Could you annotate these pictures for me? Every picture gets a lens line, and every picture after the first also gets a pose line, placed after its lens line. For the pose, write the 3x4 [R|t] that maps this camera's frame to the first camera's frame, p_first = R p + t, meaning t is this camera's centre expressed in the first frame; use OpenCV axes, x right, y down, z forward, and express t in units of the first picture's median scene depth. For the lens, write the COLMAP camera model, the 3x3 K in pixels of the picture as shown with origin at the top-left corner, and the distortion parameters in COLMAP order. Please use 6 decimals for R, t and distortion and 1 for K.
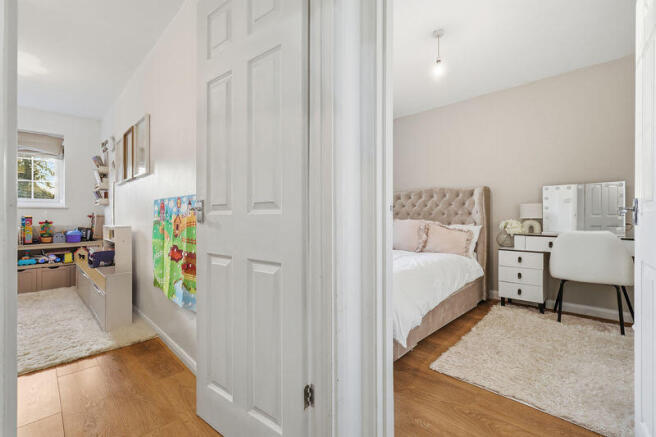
lens RADIAL K [[285.8, 0, 327.5], [0, 285.8, 216.0], [0, 0, 1]] dist [-0.000965, -0.000097]
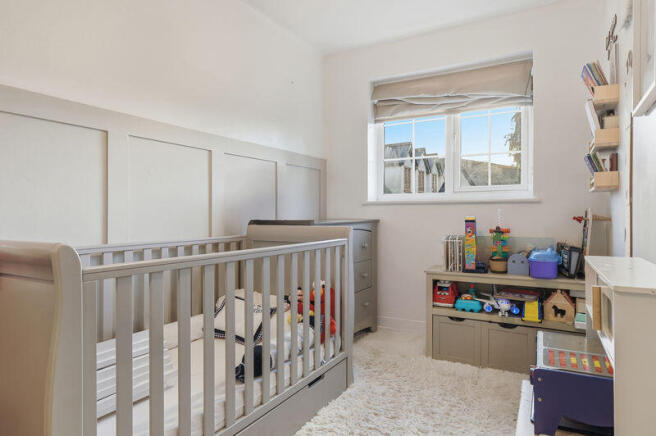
lens RADIAL K [[402.8, 0, 328.0], [0, 402.8, 216.8], [0, 0, 1]] dist [-0.028010, -0.000271]
pose [[0.240502, 0.005482, -0.970633, -0.371350], [-0.008259, 0.999959, 0.003601, -0.001136], [0.970613, 0.007150, 0.240538, 0.528328]]
